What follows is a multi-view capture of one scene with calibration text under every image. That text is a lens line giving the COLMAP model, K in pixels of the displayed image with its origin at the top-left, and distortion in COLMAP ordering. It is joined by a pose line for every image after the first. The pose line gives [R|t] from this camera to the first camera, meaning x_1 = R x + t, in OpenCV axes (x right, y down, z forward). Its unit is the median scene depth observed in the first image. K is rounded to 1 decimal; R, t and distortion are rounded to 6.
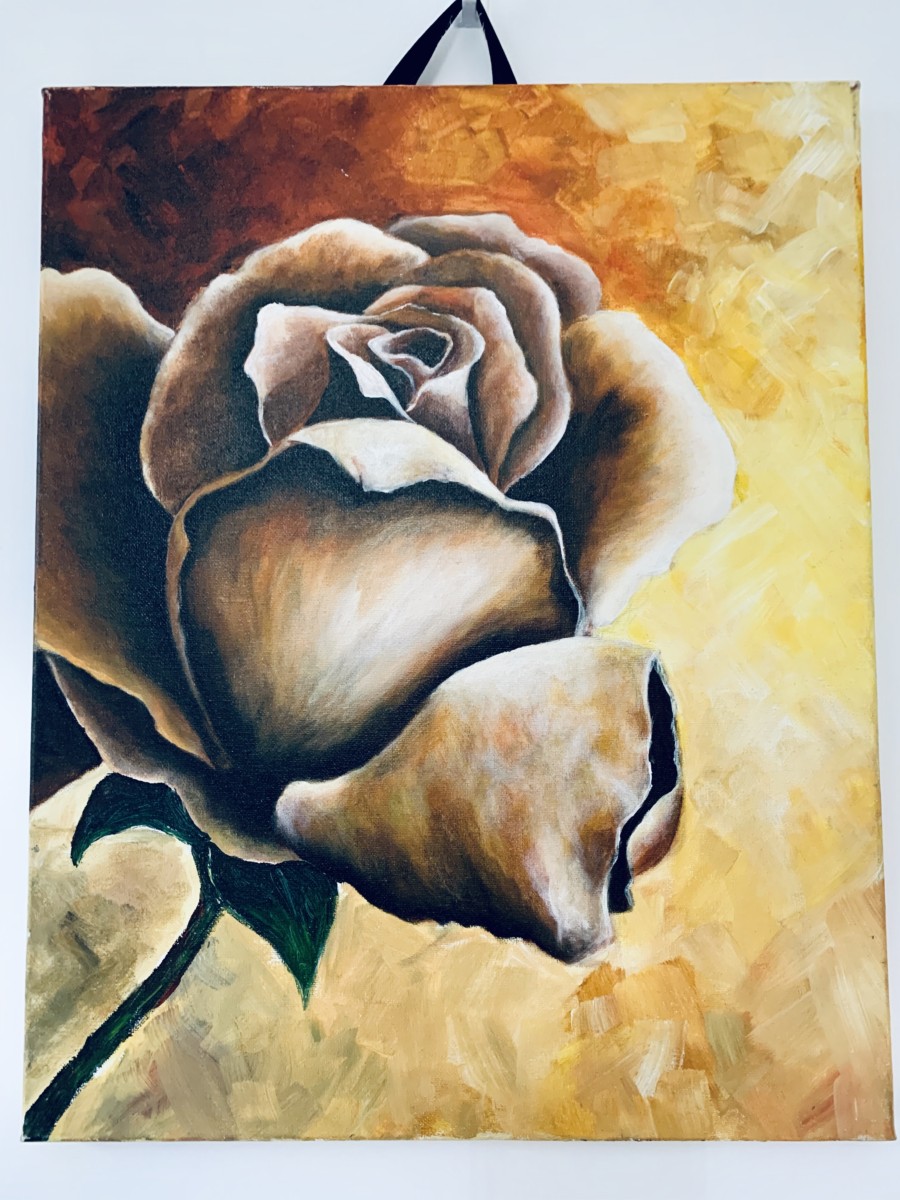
lens RADIAL K [[917.1, 0, 451.5], [0, 917.1, 593.1], [0, 0, 1]] dist [0.038632, -0.043856]
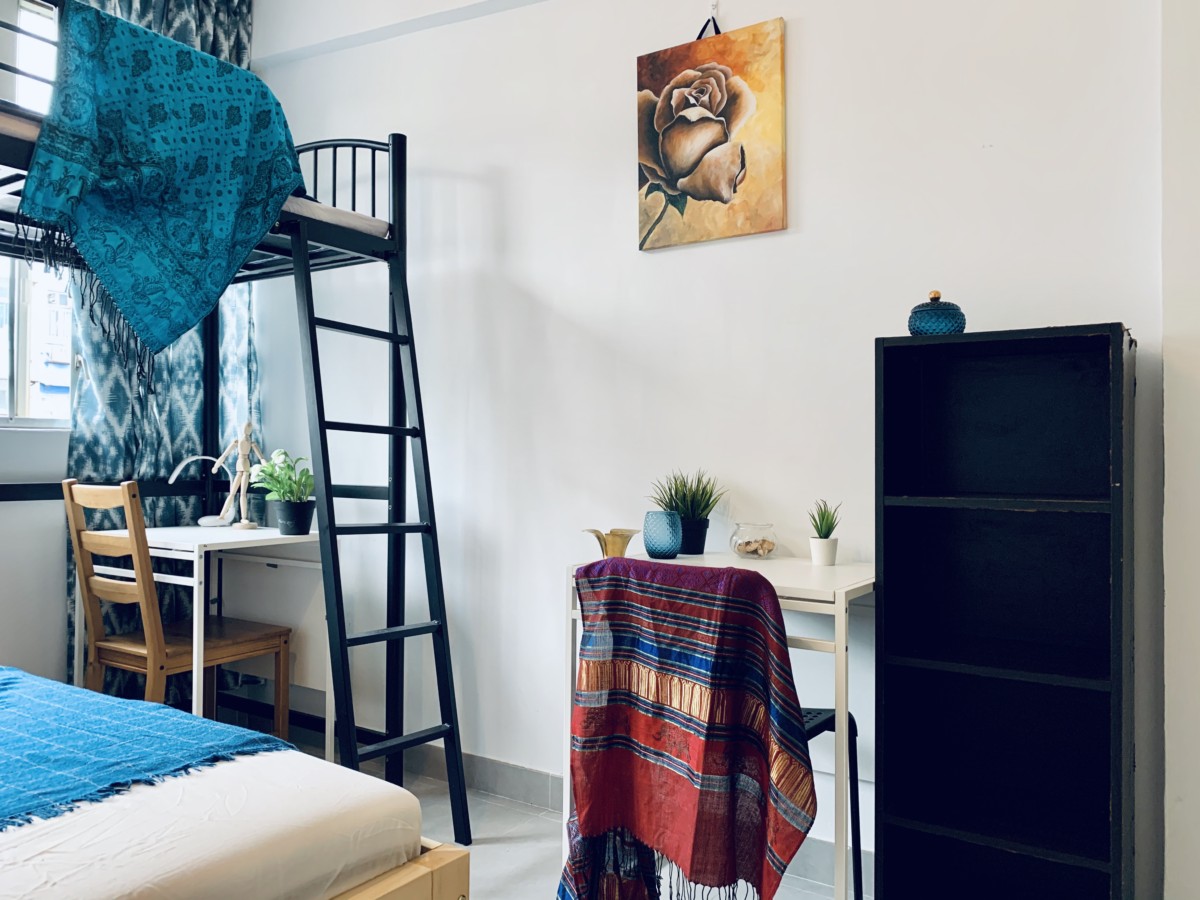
lens RADIAL K [[917.1, 0, 602.0], [0, 917.1, 447.1], [0, 0, 1]] dist [0.038632, -0.043856]
pose [[0.841973, -0.000828, -0.539519, 2.348909], [0.037314, 0.997694, 0.056703, 1.447162], [0.538228, -0.067874, 0.840062, -3.883528]]
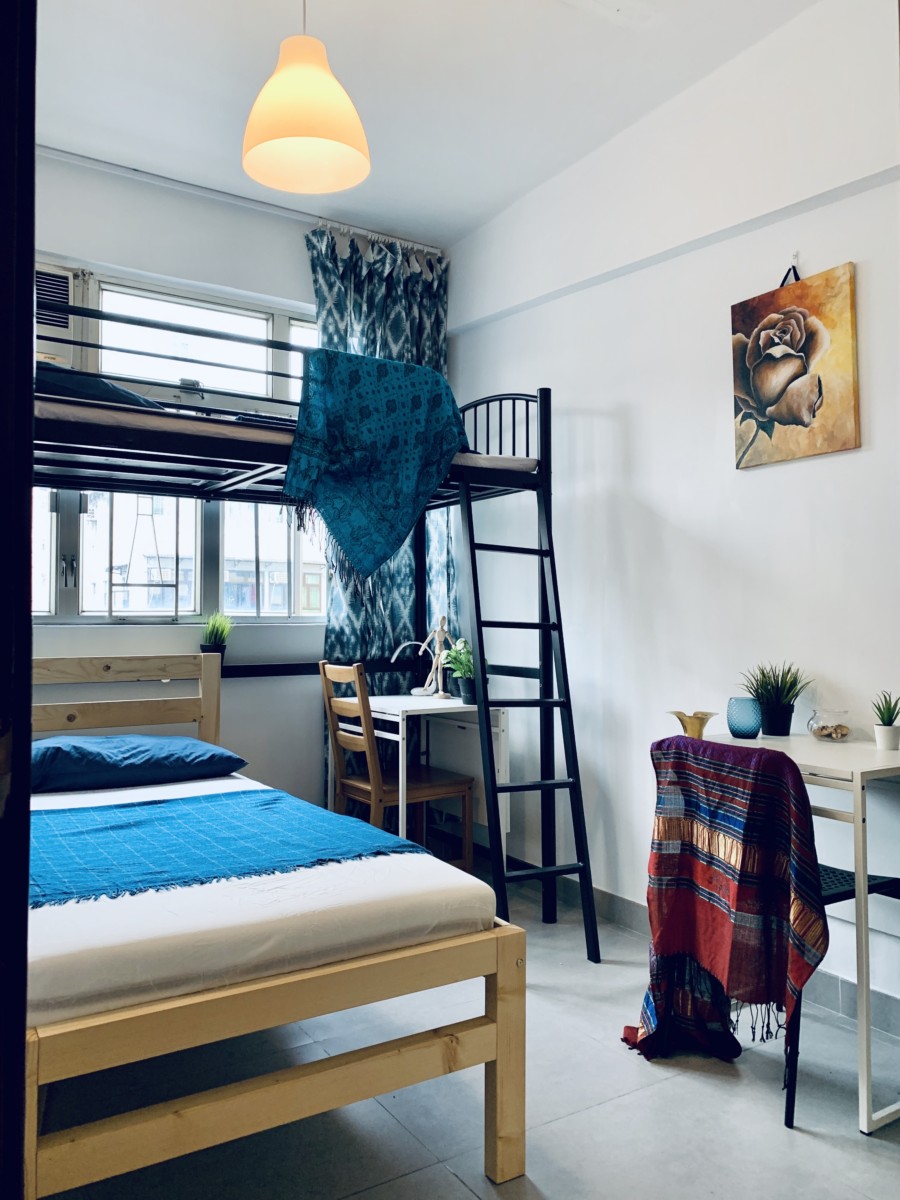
lens RADIAL K [[917.1, 0, 450.3], [0, 917.1, 592.7], [0, 0, 1]] dist [0.038632, -0.043856]
pose [[0.550049, -0.027617, -0.834675, 3.809586], [0.070153, 0.997449, 0.013228, 1.217142], [0.832180, -0.065831, 0.550583, -4.301860]]
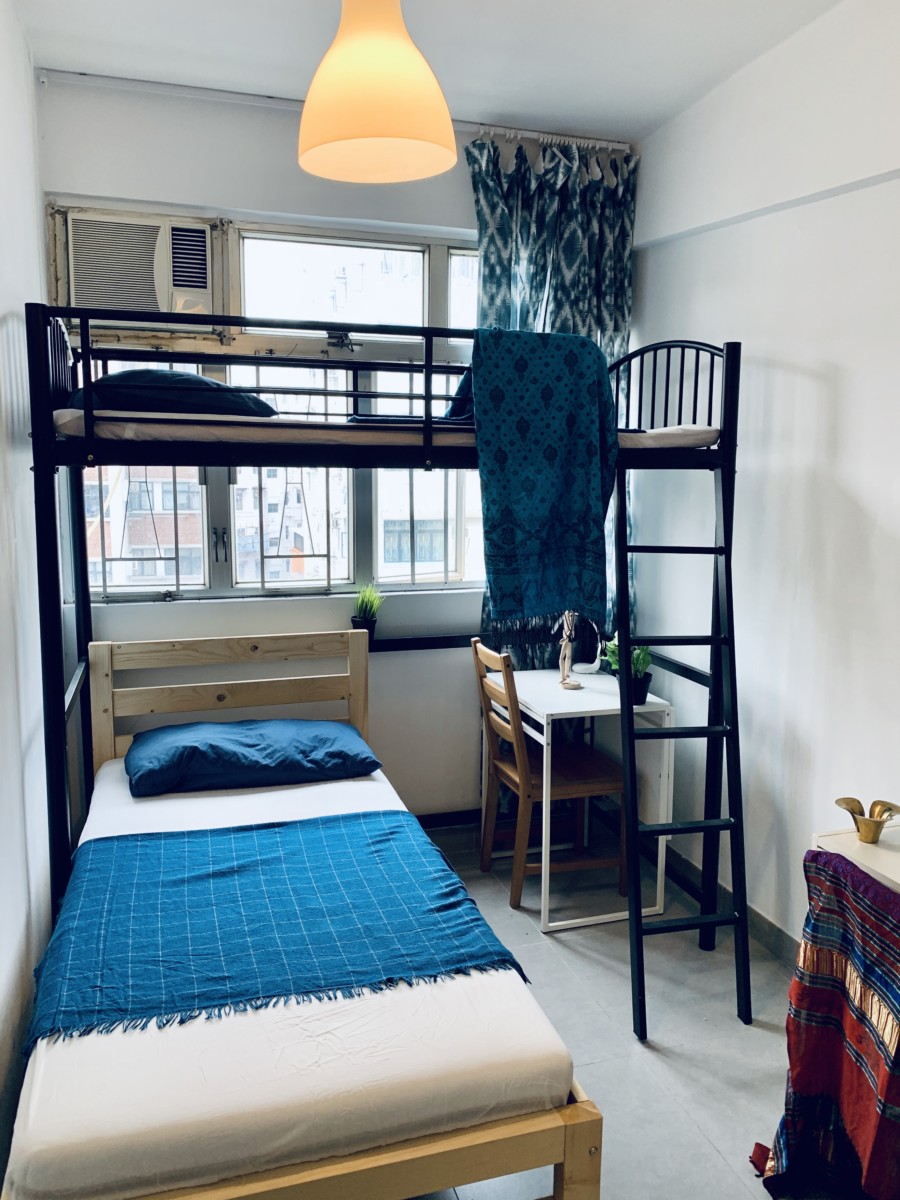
lens RADIAL K [[917.1, 0, 449.7], [0, 917.1, 595.3], [0, 0, 1]] dist [0.038632, -0.043856]
pose [[0.319479, 0.134721, -0.937968, 3.399156], [0.070520, 0.983717, 0.165312, 0.194952], [0.944966, -0.118959, 0.304776, -3.255385]]
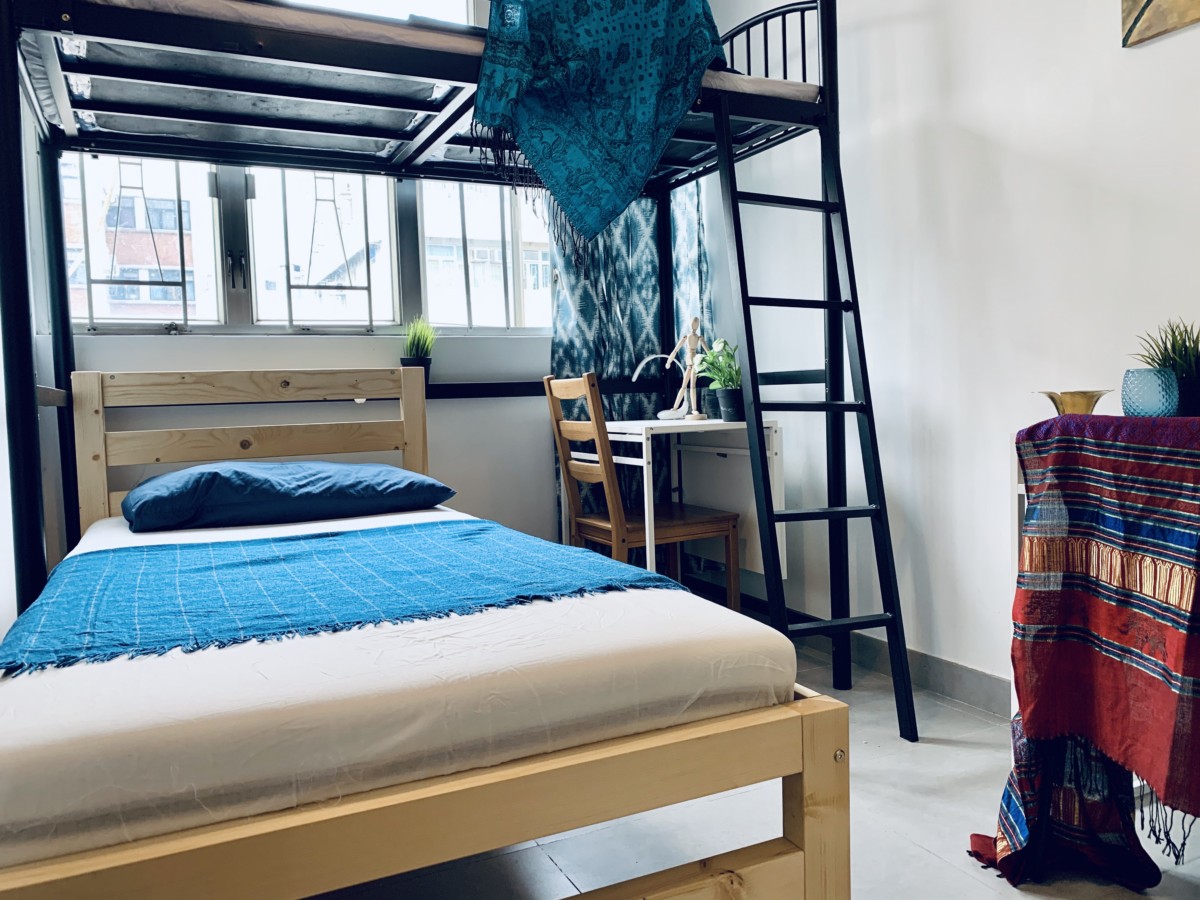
lens RADIAL K [[917.1, 0, 596.5], [0, 917.1, 448.1], [0, 0, 1]] dist [0.038632, -0.043856]
pose [[0.452608, 0.036992, -0.890942, 2.424719], [0.105979, 0.989826, 0.094936, 1.792871], [0.885389, -0.137390, 0.444083, -3.484974]]
